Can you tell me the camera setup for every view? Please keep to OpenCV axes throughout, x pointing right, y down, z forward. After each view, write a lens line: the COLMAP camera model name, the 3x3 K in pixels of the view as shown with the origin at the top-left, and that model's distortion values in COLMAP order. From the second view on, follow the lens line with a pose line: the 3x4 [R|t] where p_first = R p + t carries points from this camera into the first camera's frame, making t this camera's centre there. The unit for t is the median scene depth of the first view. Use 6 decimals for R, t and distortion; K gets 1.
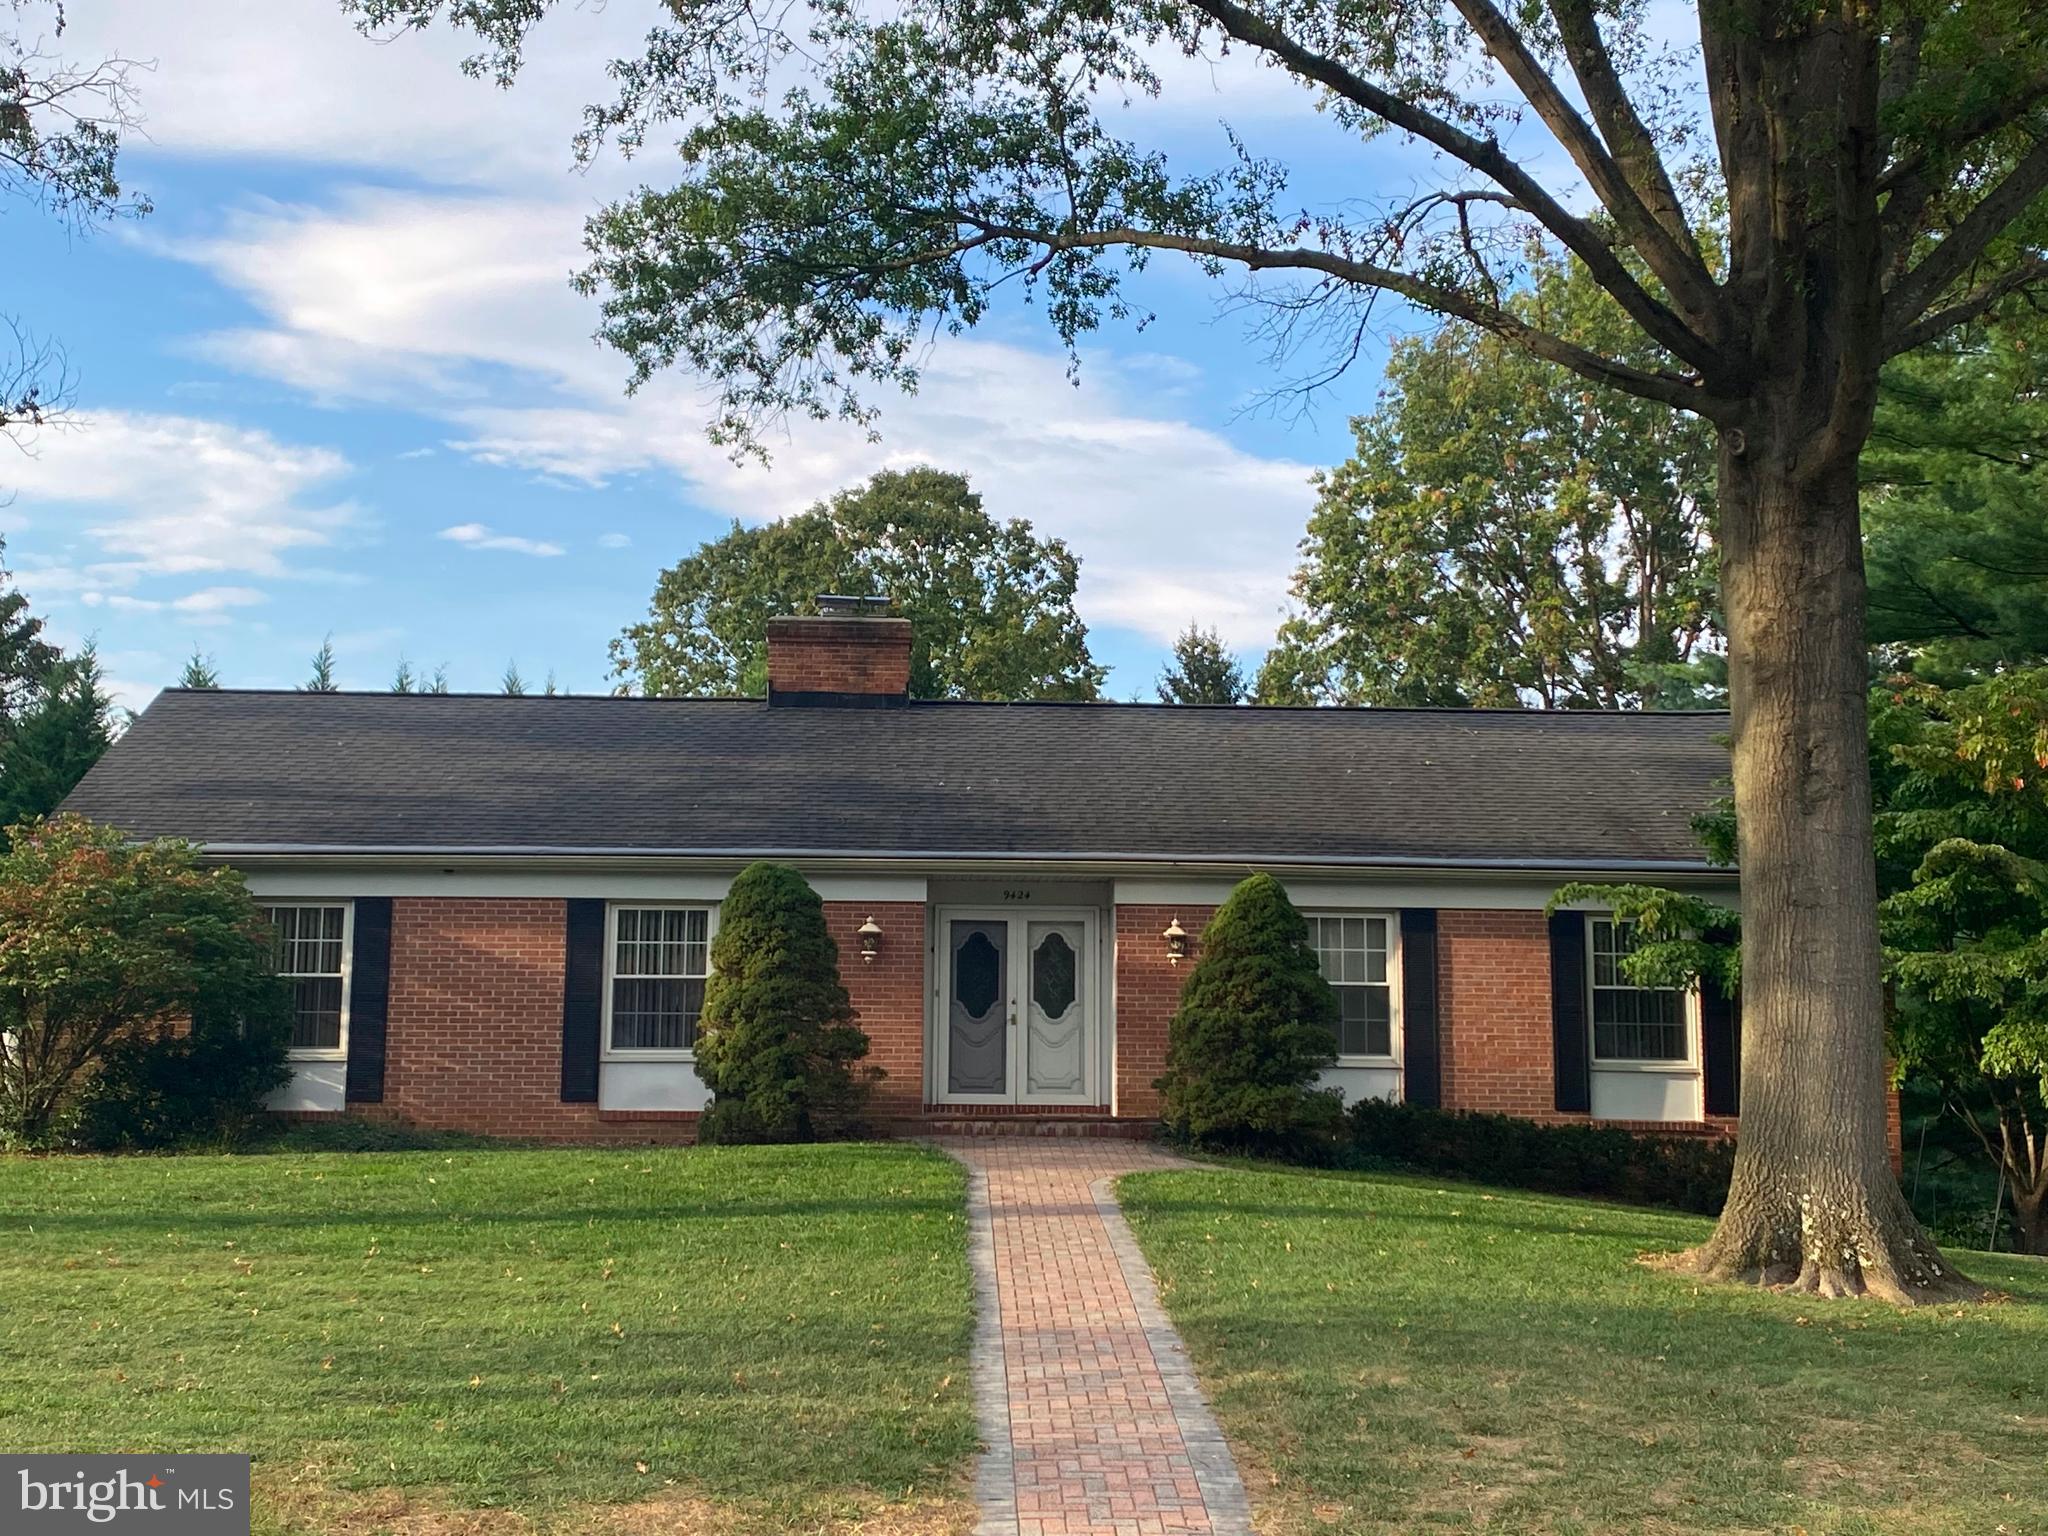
lens RADIAL K [[2583.6, 0, 1028.2], [0, 2583.6, 760.0], [0, 0, 1]] dist [0.095507, 0.000000]
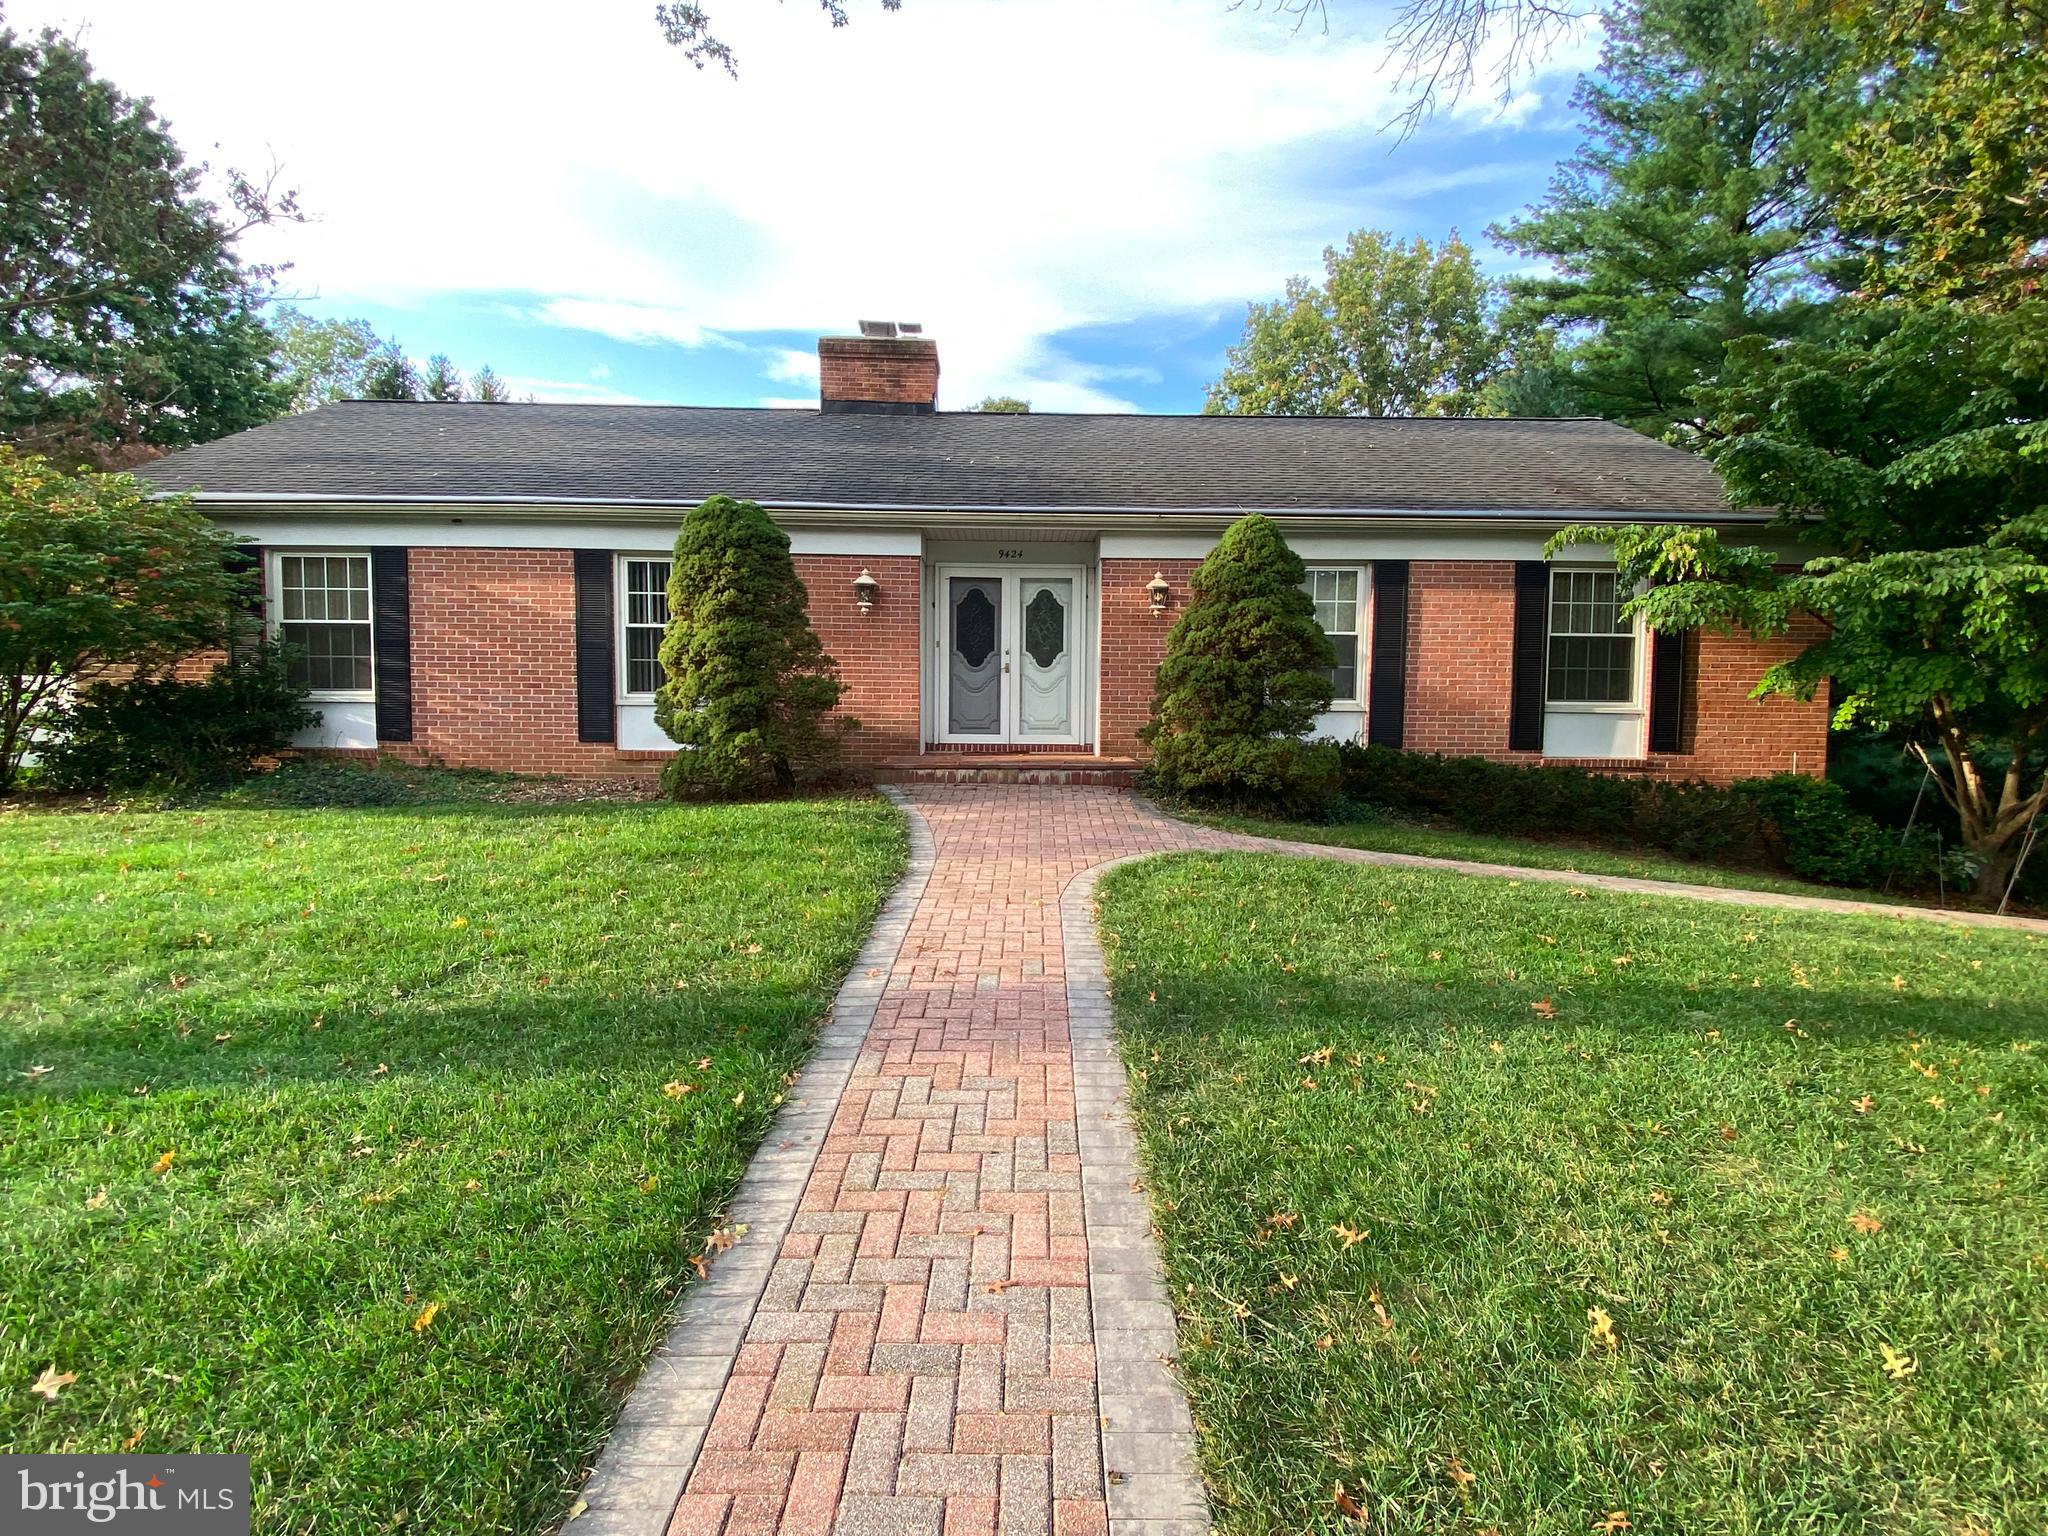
lens RADIAL K [[999.2, 0, 1003.1], [0, 999.2, 778.9], [0, 0, 1]] dist [0.048910, -0.001770]
pose [[0.998278, 0.006921, -0.058245, 0.018825], [0.005439, 0.977811, 0.209420, 0.060033], [0.058402, -0.209376, 0.976090, 0.599973]]
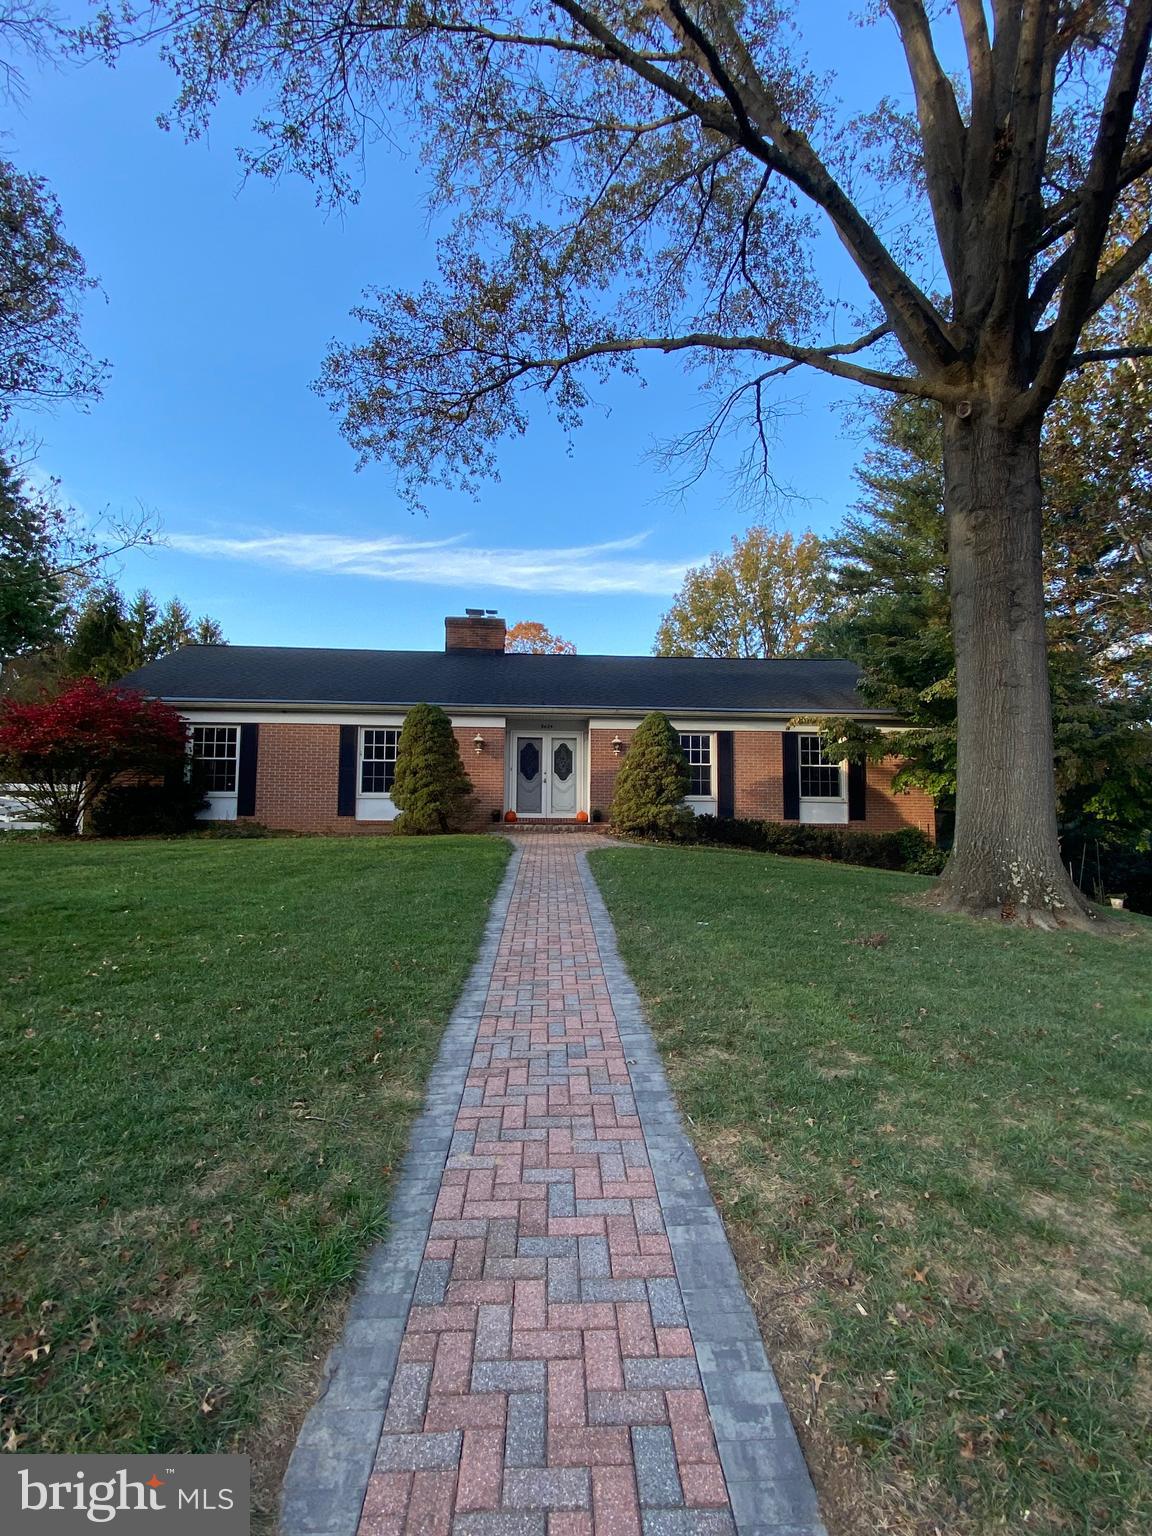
lens RADIAL K [[749.4, 0, 575.0], [0, 749.4, 778.9], [0, 0, 1]] dist [0.048910, -0.001770]
pose [[0.999943, -0.002513, 0.010399, 0.014719], [0.001764, 0.997445, 0.071414, 0.054779], [-0.010552, -0.071392, 0.997393, 0.363391]]
